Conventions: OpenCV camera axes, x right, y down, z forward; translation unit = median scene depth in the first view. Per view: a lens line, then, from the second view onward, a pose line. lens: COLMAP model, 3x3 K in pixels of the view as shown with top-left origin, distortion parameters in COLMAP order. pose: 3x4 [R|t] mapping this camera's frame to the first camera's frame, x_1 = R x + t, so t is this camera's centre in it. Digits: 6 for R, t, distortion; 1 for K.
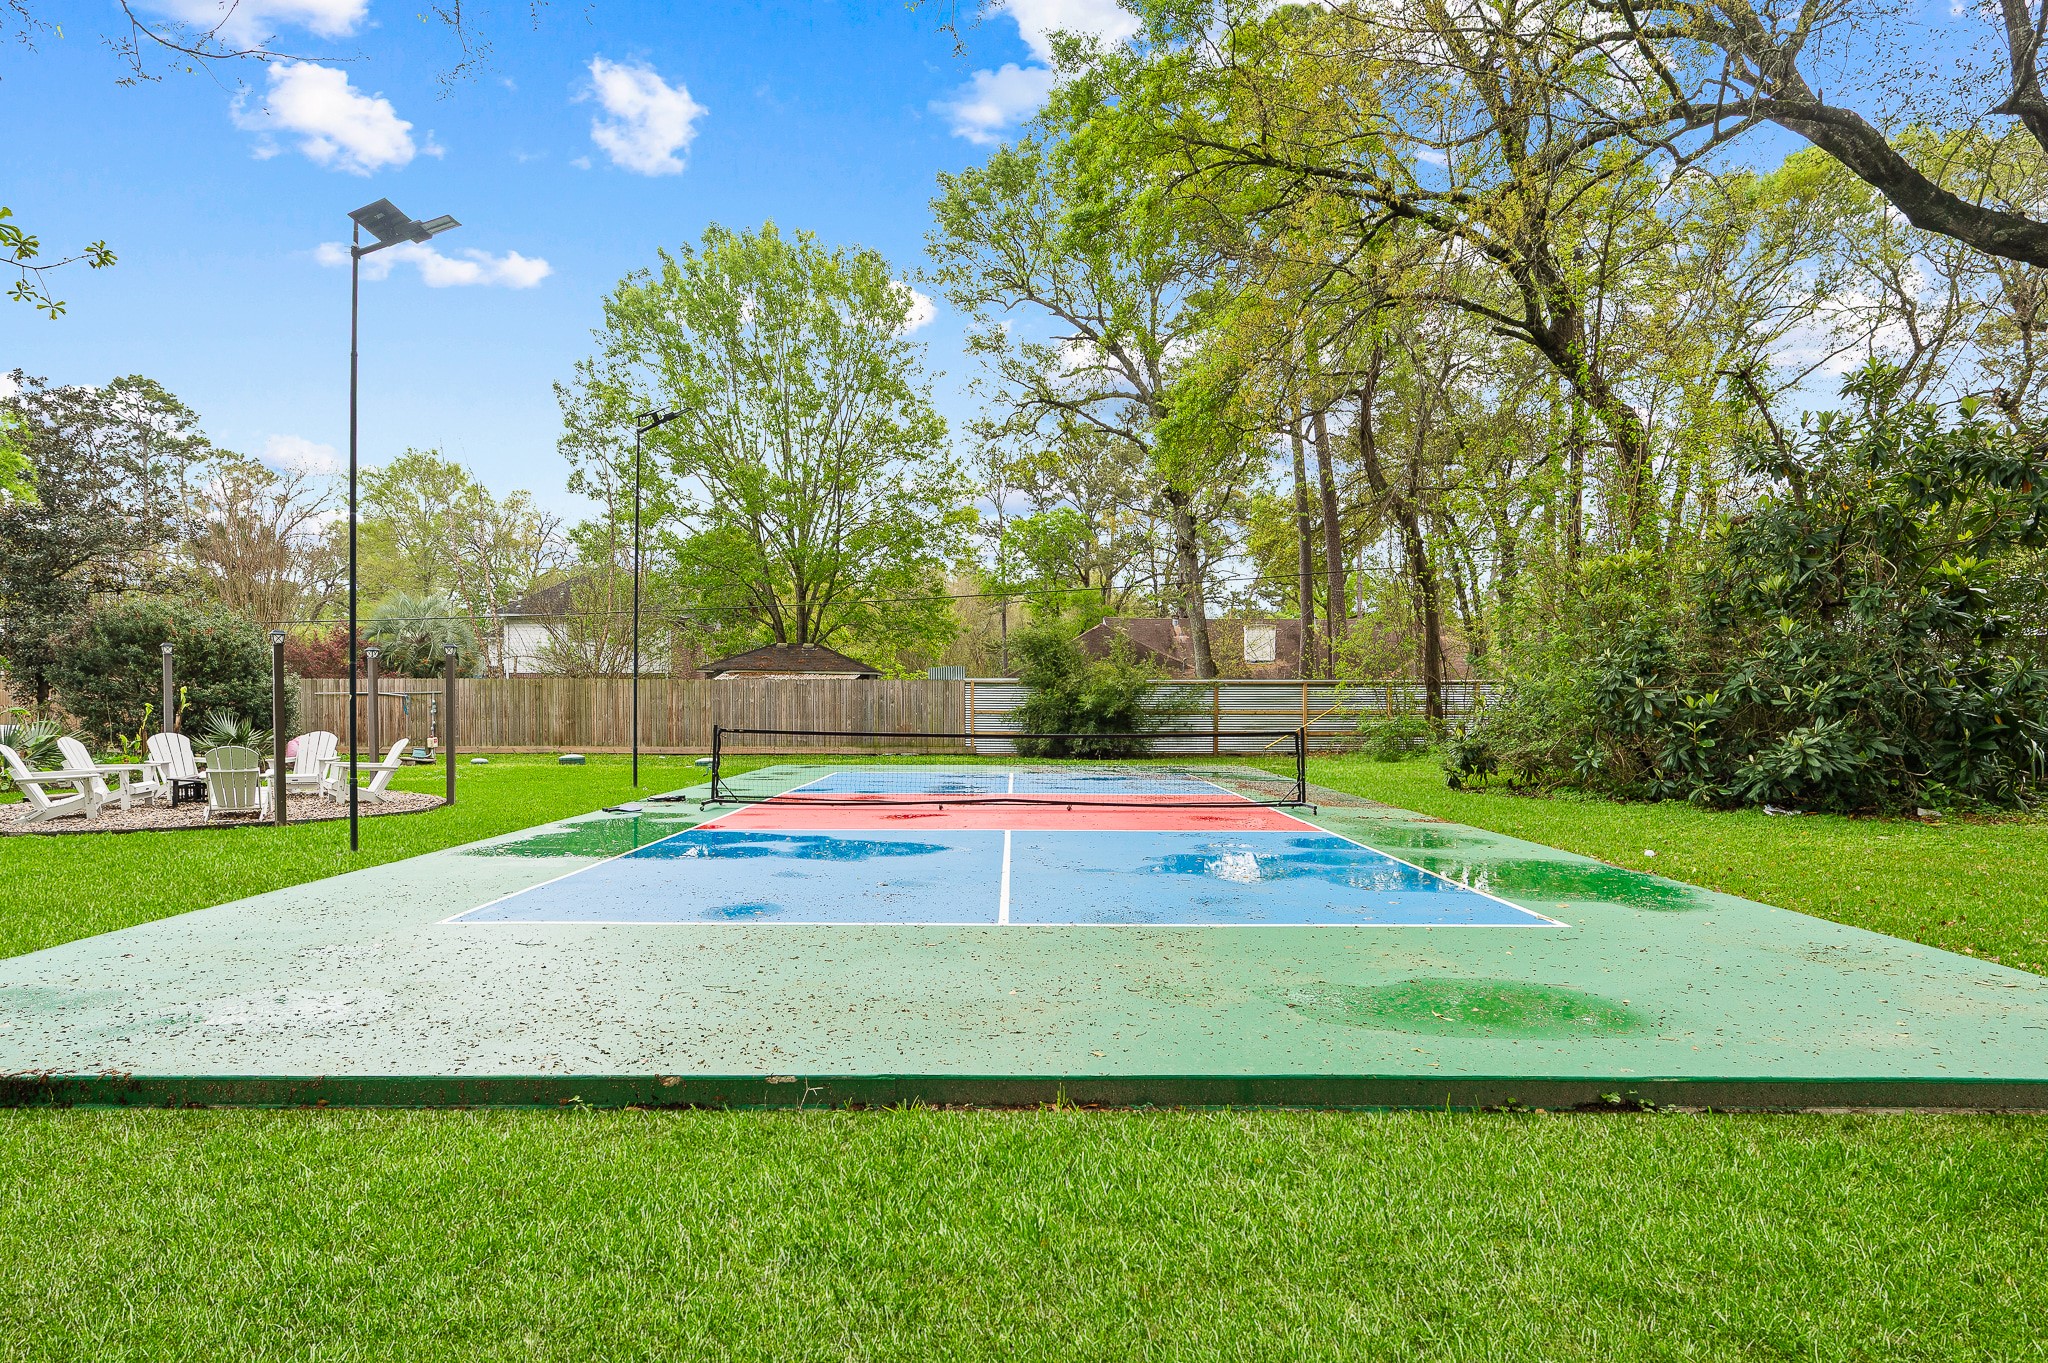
lens RADIAL K [[1051.8, 0, 1026.0], [0, 1051.8, 701.7], [0, 0, 1]] dist [0.011228, -0.000291]
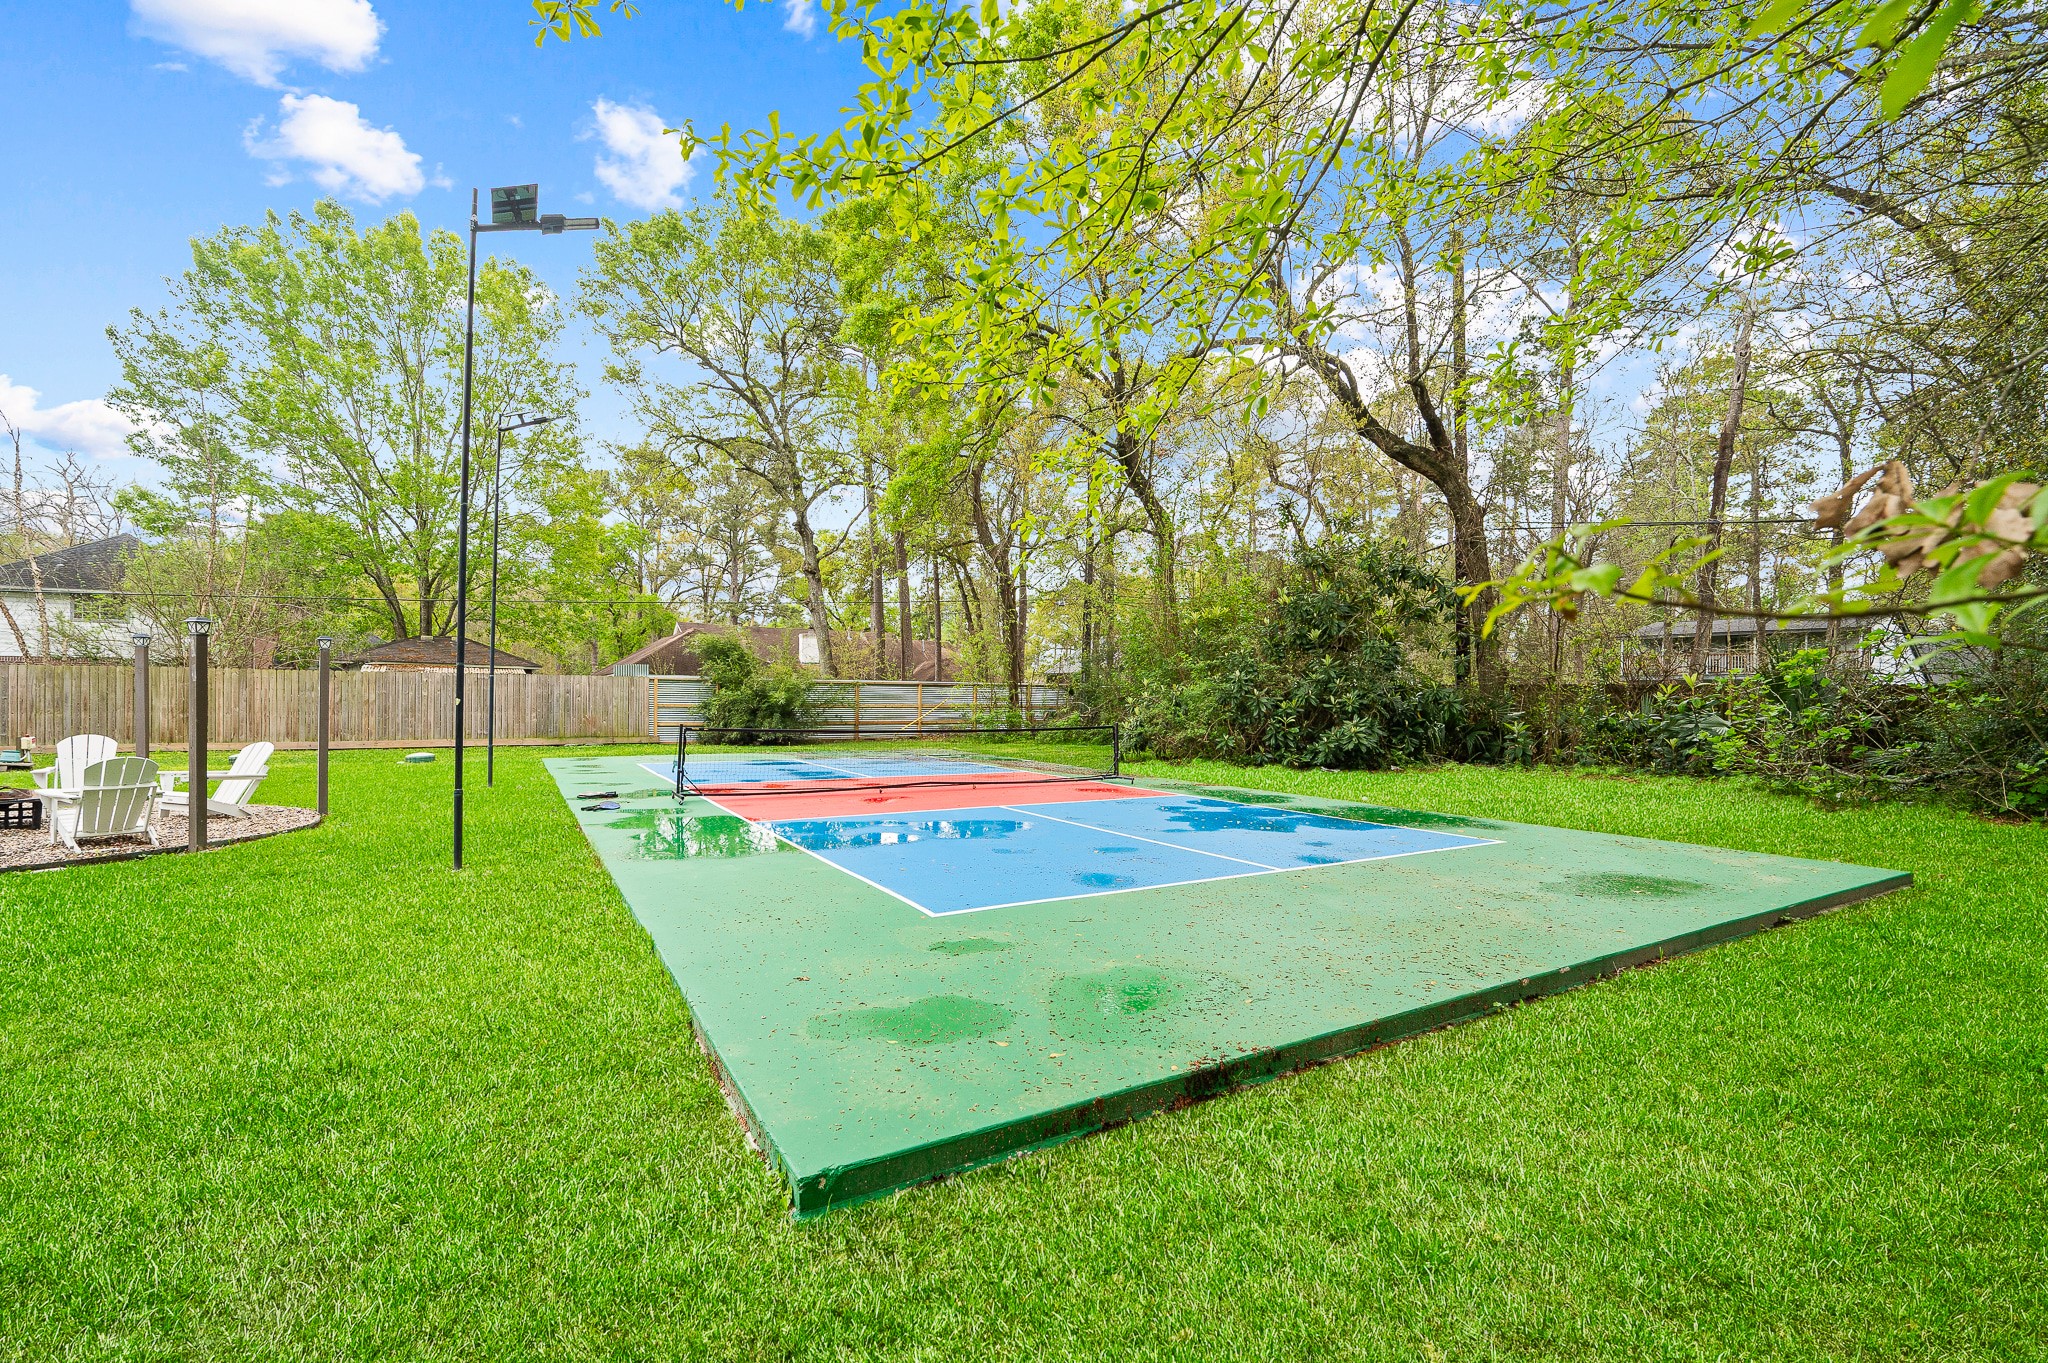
lens RADIAL K [[833.6, 0, 1024.0], [0, 833.6, 681.5], [0, 0, 1]] dist [0.000968, -0.000100]
pose [[0.870380, 0.016708, 0.492098, -0.159317], [-0.009272, 0.999803, -0.017547, -0.004122], [-0.492294, 0.010710, 0.870363, 0.033240]]
